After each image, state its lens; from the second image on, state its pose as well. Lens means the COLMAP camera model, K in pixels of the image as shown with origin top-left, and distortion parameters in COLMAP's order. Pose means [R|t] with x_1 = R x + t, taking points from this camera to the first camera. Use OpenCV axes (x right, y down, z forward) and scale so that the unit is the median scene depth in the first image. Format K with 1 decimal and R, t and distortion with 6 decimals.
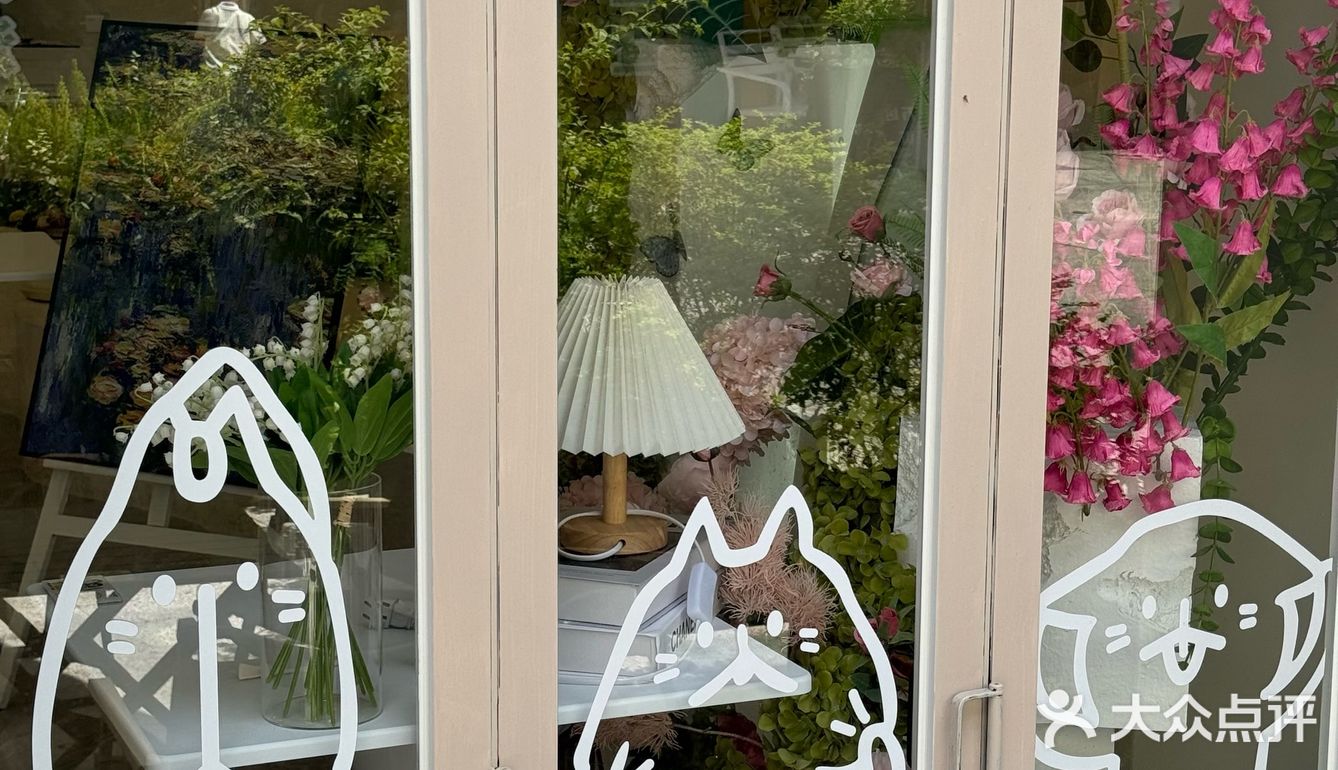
lens RADIAL K [[2545.6, 0, 669.0], [0, 2545.6, 385.0], [0, 0, 1]] dist [0.213852, -0.167349]
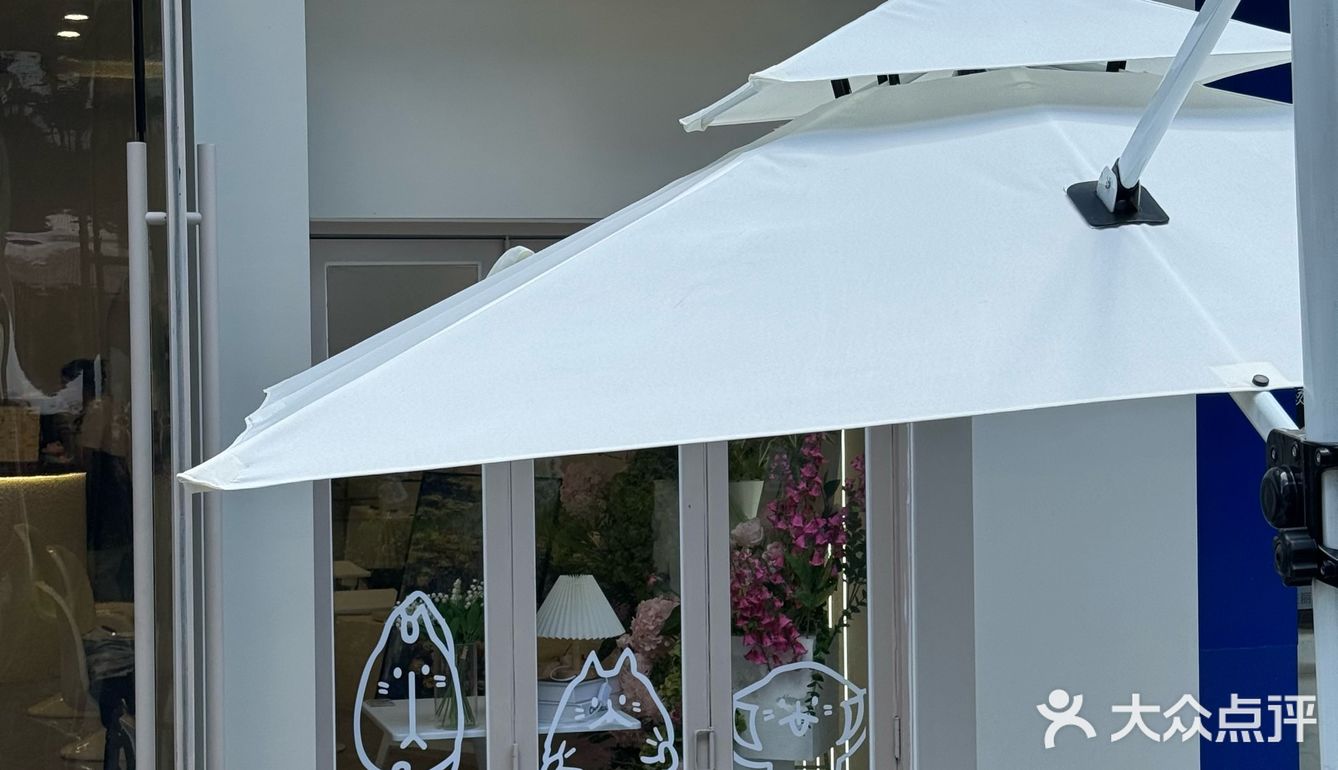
lens RADIAL K [[2545.6, 0, 669.0], [0, 2545.6, 385.0], [0, 0, 1]] dist [0.213852, -0.167349]
pose [[0.989827, -0.015726, -0.141401, 0.481680], [-0.006727, 0.987587, -0.156930, 0.189841], [0.142114, 0.156285, 0.977435, -1.703096]]
